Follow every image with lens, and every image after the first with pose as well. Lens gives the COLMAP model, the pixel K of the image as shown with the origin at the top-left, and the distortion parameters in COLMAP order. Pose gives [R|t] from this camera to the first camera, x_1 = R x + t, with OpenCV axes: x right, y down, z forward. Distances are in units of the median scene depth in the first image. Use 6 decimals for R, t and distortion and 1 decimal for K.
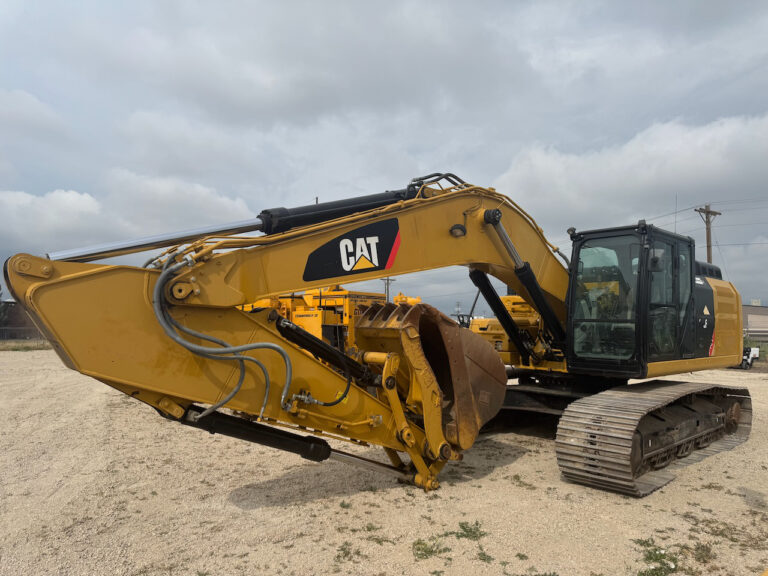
lens RADIAL K [[525.9, 0, 399.9], [0, 525.9, 302.3], [0, 0, 1]] dist [0.081293, -0.000137]
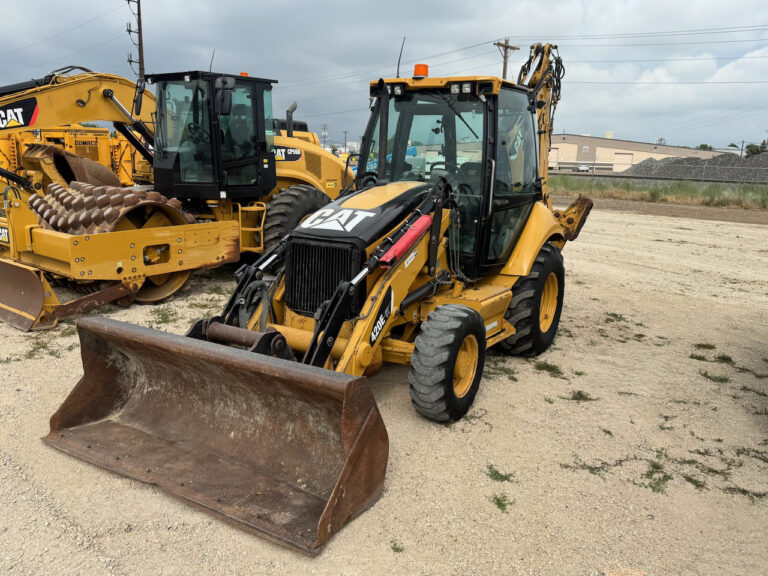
lens RADIAL K [[623.2, 0, 384.4], [0, 623.2, 290.5], [0, 0, 1]] dist [0.083026, -0.110942]
pose [[0.984324, -0.014566, 0.175765, 0.833231], [-0.031360, 0.966249, 0.255694, -0.114557], [-0.173557, -0.257198, 0.950646, -1.559780]]
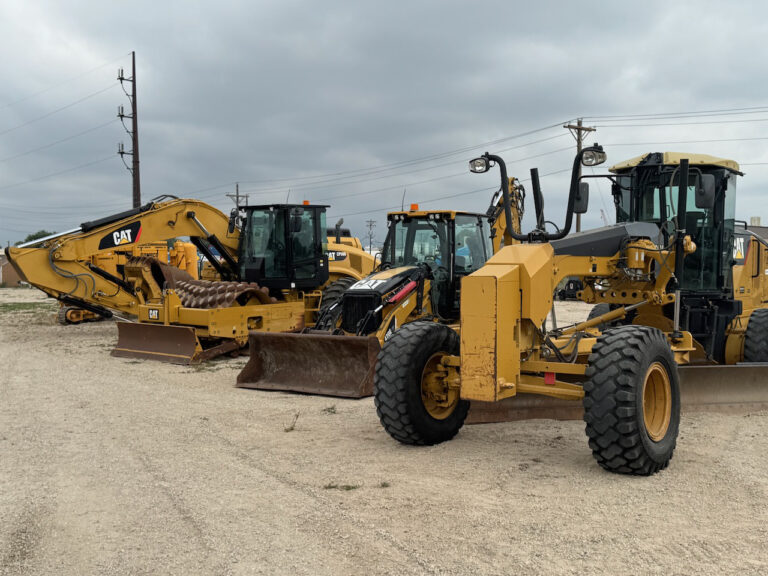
lens RADIAL K [[921.7, 0, 389.8], [0, 921.7, 290.3], [0, 0, 1]] dist [0.162547, 0.000000]
pose [[0.994719, -0.014722, 0.101577, 0.709512], [0.006634, 0.996812, 0.079513, -0.180050], [-0.102423, -0.078419, 0.991645, -3.438037]]
